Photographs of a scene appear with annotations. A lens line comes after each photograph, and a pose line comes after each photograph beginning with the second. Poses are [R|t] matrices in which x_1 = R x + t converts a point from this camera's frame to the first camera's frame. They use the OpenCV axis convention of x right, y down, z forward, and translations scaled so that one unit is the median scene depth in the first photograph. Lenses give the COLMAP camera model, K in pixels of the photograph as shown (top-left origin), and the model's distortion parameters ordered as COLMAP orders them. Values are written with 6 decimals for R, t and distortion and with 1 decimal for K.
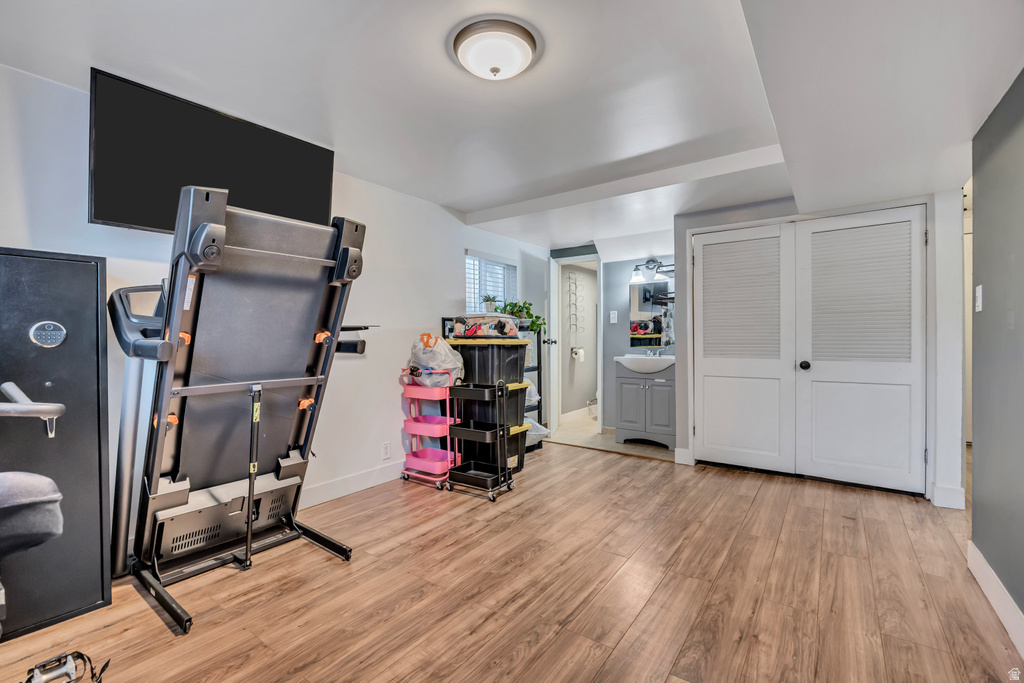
lens RADIAL K [[445.7, 0, 509.9], [0, 445.7, 339.2], [0, 0, 1]] dist [-0.018547, 0.000866]
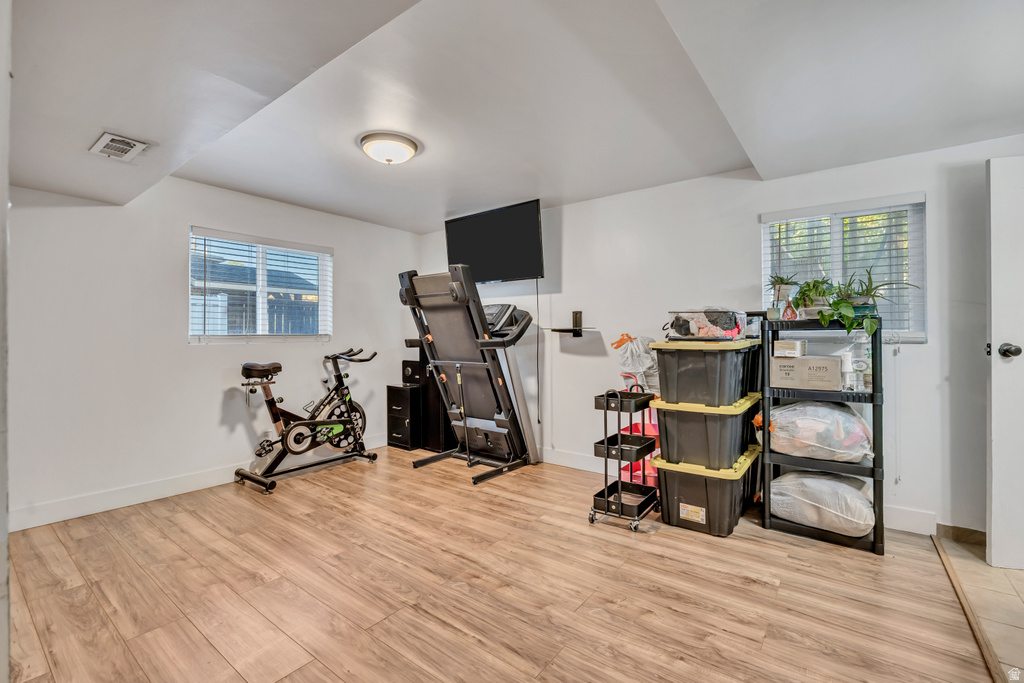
lens RADIAL K [[445.7, 0, 512.0], [0, 445.7, 335.1], [0, 0, 1]] dist [-0.018547, 0.000866]
pose [[-0.014472, 0.001627, -0.999894, 1.059440], [-0.005382, 0.999984, 0.001705, -0.015467], [0.999881, 0.005406, -0.014463, 1.049664]]
